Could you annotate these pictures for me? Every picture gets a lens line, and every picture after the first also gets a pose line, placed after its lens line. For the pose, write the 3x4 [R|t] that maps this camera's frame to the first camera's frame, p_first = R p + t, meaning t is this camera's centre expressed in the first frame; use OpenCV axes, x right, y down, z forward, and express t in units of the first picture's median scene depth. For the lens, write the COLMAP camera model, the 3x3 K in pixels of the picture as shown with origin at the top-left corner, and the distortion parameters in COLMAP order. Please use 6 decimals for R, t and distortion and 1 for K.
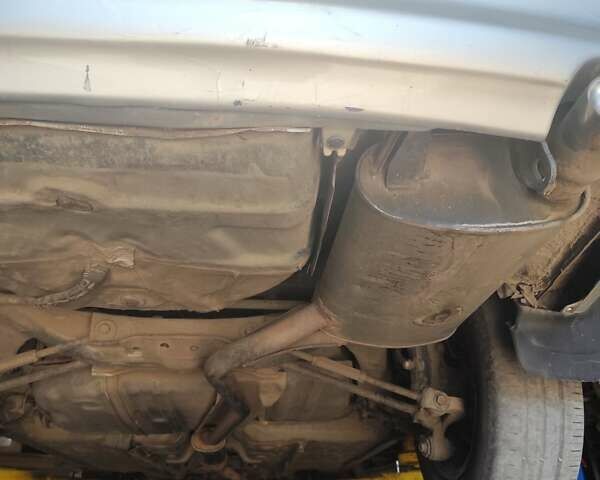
lens RADIAL K [[520.2, 0, 300.0], [0, 520.2, 240.0], [0, 0, 1]] dist [0.084983, -0.161933]
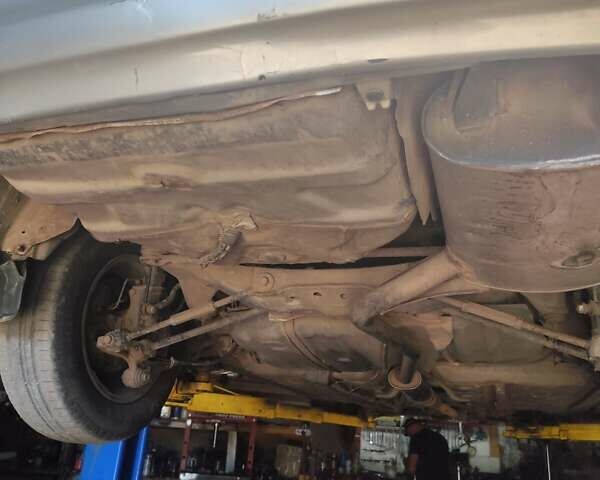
lens RADIAL K [[520.2, 0, 300.0], [0, 520.2, 240.0], [0, 0, 1]] dist [0.084983, -0.161933]
pose [[0.927548, -0.063763, -0.368223, 0.166012], [0.103368, 0.990668, 0.088832, -0.013664], [0.359123, -0.120459, 0.925484, 0.012518]]
